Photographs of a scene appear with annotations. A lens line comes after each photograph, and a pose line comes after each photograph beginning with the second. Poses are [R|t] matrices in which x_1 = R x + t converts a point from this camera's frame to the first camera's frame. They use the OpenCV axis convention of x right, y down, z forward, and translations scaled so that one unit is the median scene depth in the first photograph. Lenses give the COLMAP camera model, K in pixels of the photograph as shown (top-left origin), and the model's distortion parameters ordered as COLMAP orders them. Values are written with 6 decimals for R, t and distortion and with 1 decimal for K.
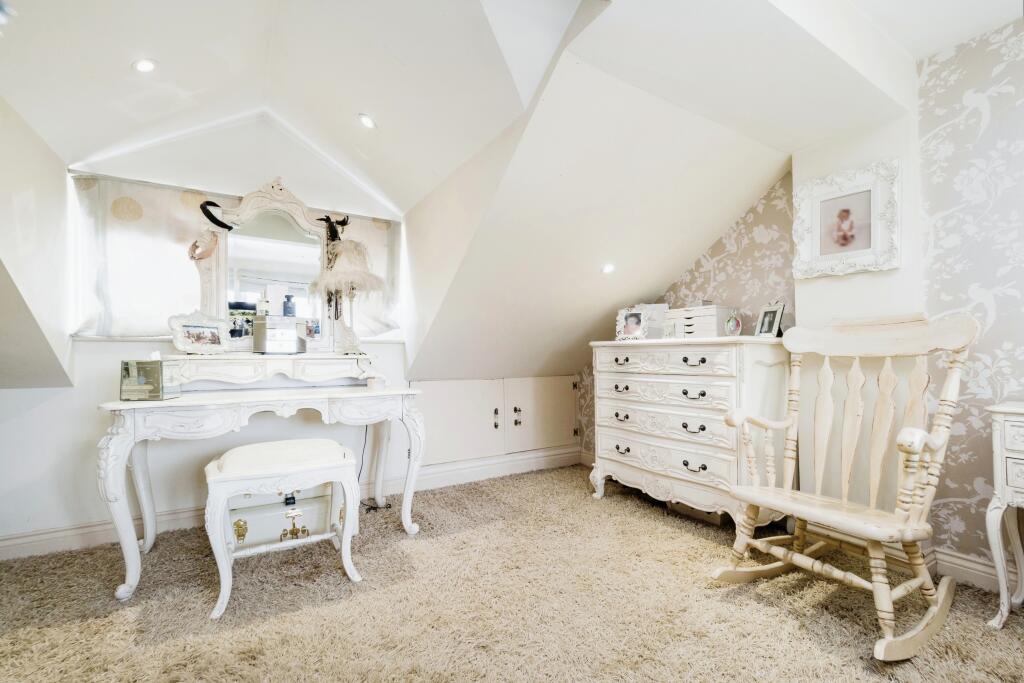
lens RADIAL K [[414.2, 0, 512.0], [0, 414.2, 341.5], [0, 0, 1]] dist [0.000288, -0.016073]
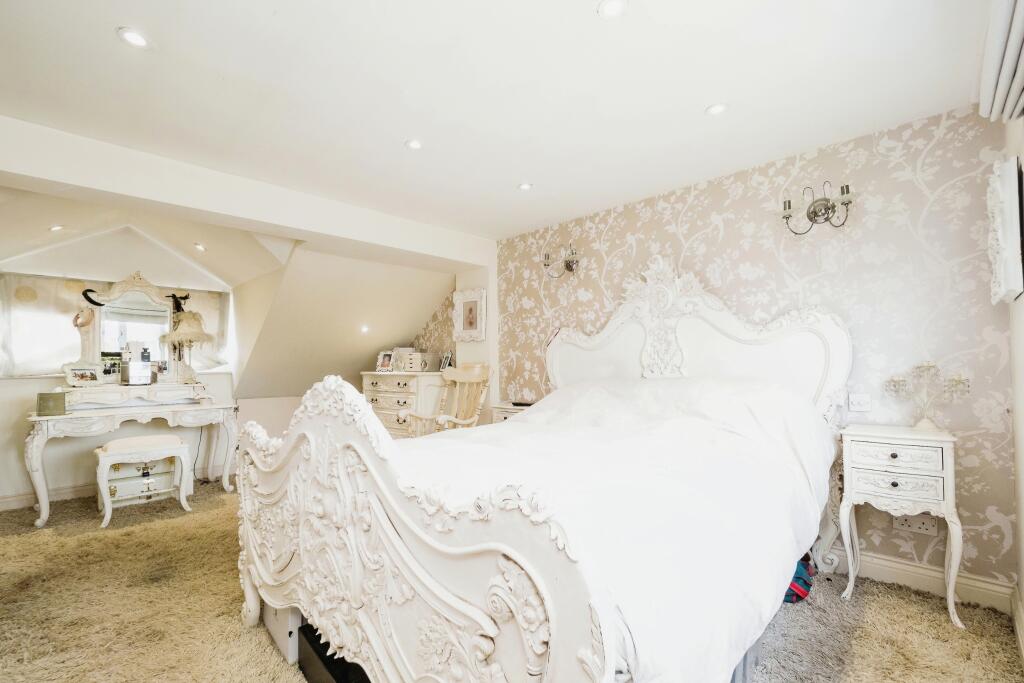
lens RADIAL K [[439.0, 0, 512.0], [0, 439.0, 341.5], [0, 0, 1]] dist [-0.013516, 0.000024]
pose [[0.971515, 0.005134, 0.236924, 0.451452], [-0.001366, 0.999870, -0.016065, -0.114148], [-0.236976, 0.015283, 0.971395, -0.996320]]
